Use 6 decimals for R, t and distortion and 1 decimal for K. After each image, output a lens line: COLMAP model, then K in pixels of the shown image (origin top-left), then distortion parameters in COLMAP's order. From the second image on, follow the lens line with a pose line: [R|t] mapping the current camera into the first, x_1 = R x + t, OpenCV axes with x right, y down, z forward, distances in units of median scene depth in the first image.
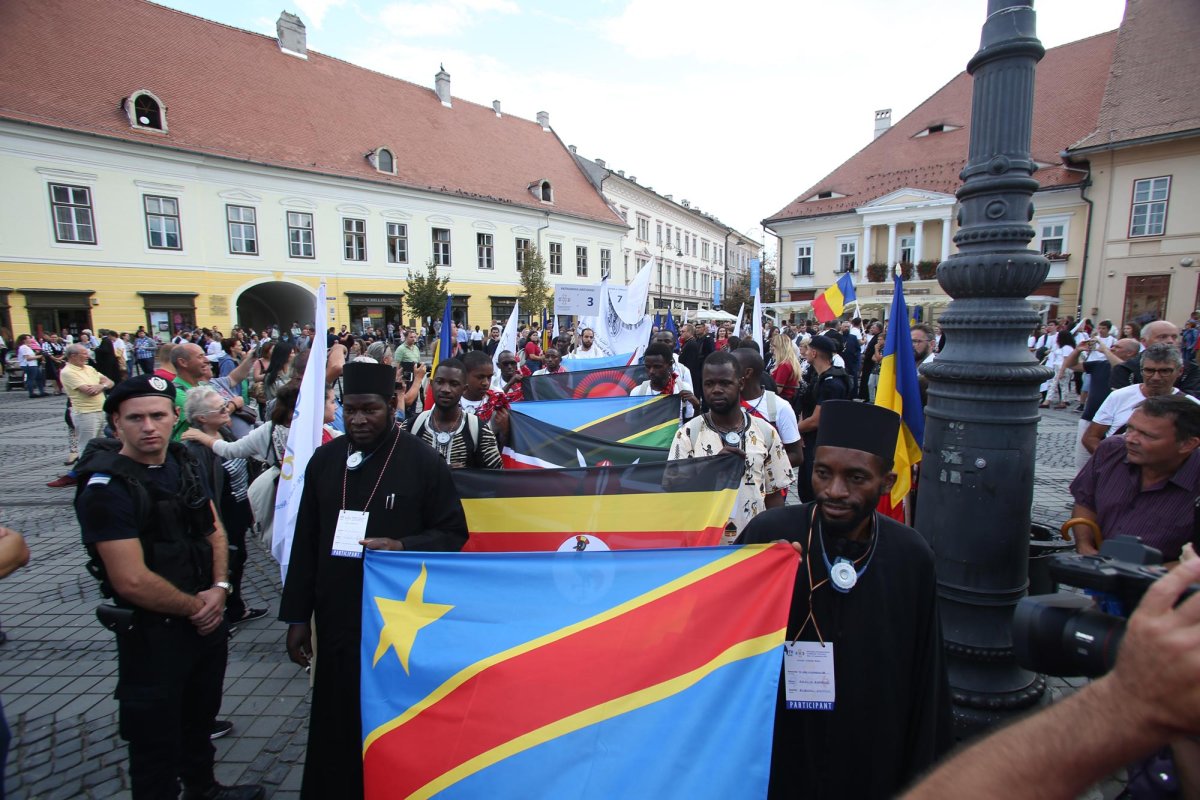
lens RADIAL K [[584.0, 0, 602.4], [0, 584.0, 402.3], [0, 0, 1]] dist [-0.057147, 0.024909]
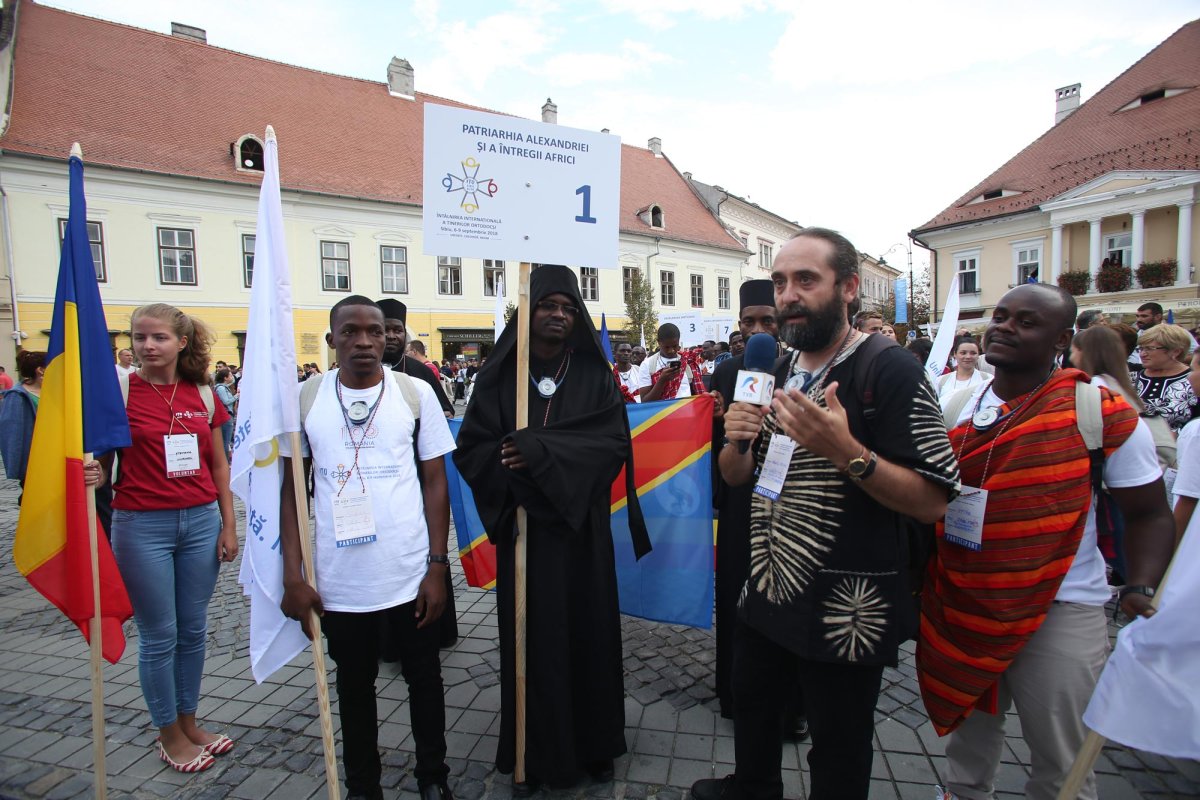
lens RADIAL K [[584.0, 0, 602.8], [0, 584.0, 404.9], [0, 0, 1]] dist [-0.057147, 0.024909]
pose [[0.978291, -0.006518, -0.207133, 0.010235], [-0.007302, 0.997800, -0.065886, -0.004840], [0.207107, 0.065968, 0.976092, 0.121637]]
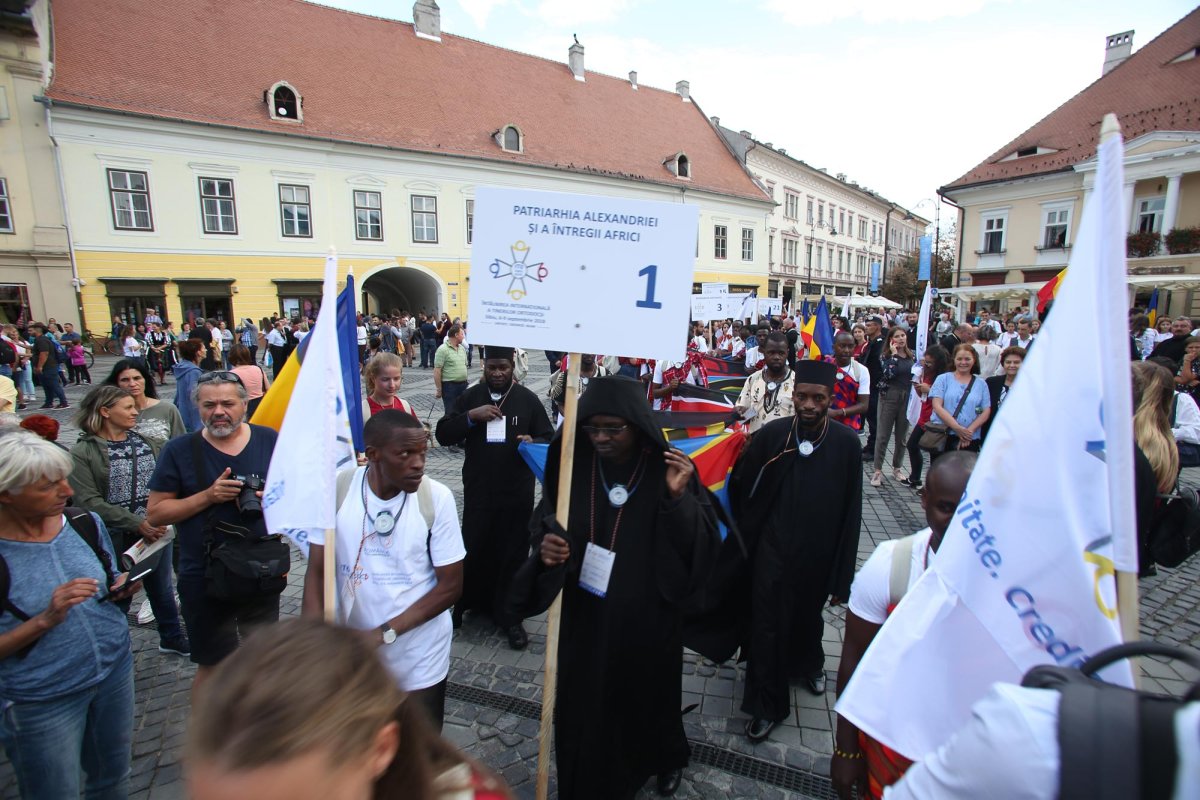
lens RADIAL K [[584.0, 0, 603.4], [0, 584.0, 404.5], [0, 0, 1]] dist [-0.057147, 0.024909]
pose [[0.972252, 0.037421, -0.230925, 0.007376], [-0.031153, 0.999042, 0.030730, -0.014004], [0.231854, -0.022683, 0.972486, 0.089072]]
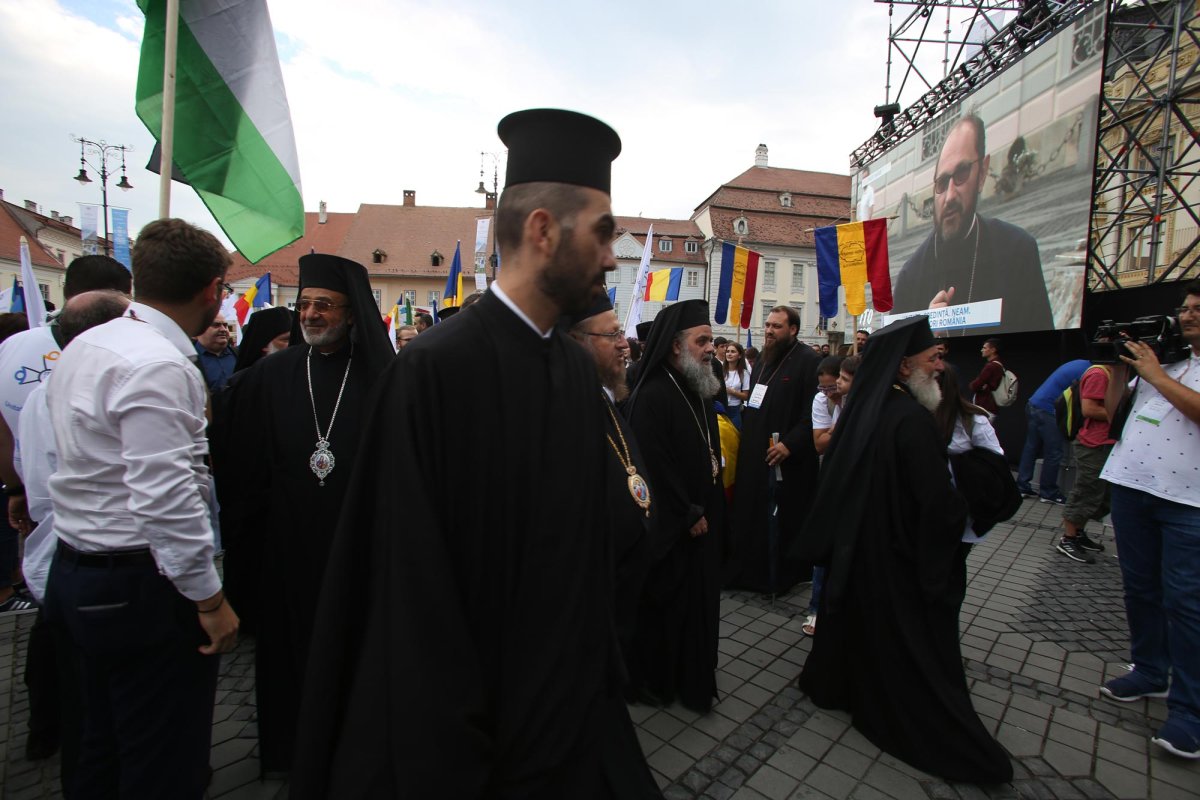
lens RADIAL K [[584.0, 0, 605.1], [0, 584.0, 407.3], [0, 0, 1]] dist [-0.057147, 0.024909]
pose [[0.692568, -0.029075, 0.720767, -0.060689], [0.062701, 0.997832, -0.019997, 0.169197], [-0.718623, 0.059042, 0.692889, -1.080782]]
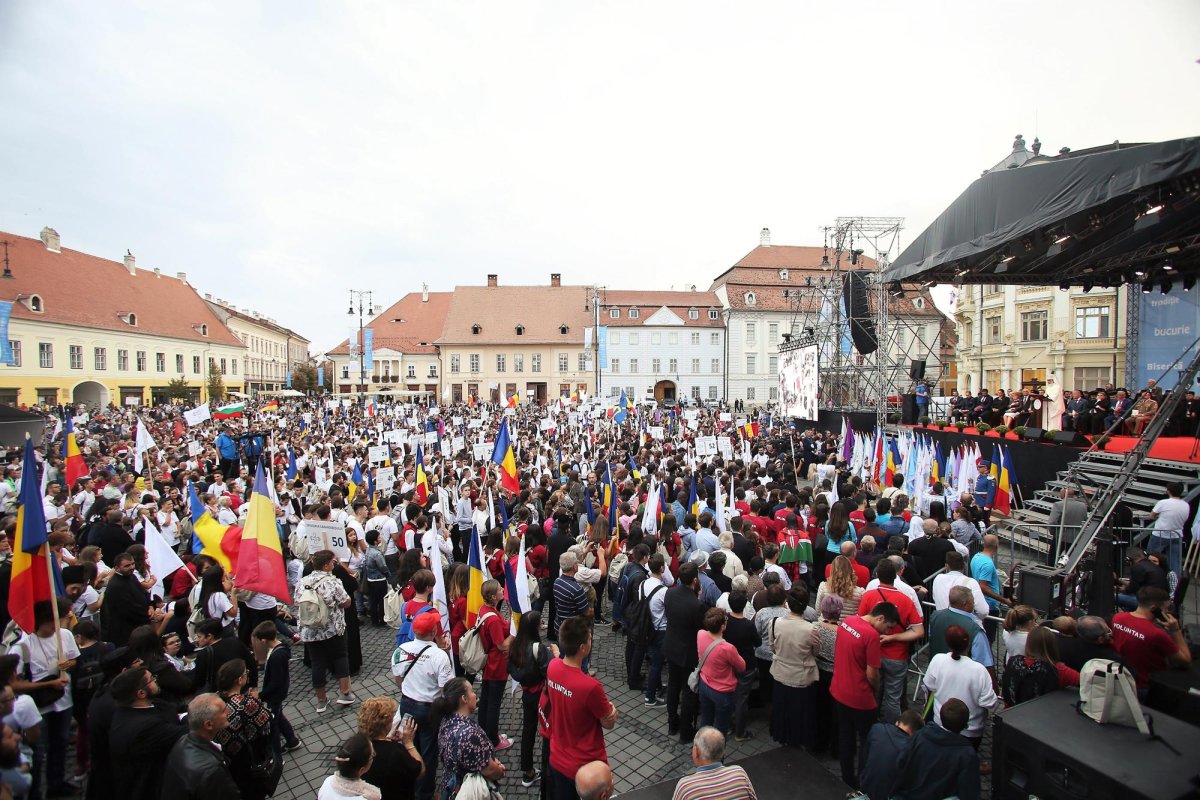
lens RADIAL K [[584.0, 0, 600.4], [0, 584.0, 406.4], [0, 0, 1]] dist [-0.057147, 0.024909]
pose [[0.724007, -0.016641, 0.689592, -0.531987], [0.091529, 0.993187, -0.072129, 0.158775], [-0.683694, 0.115339, 0.720597, -1.402175]]
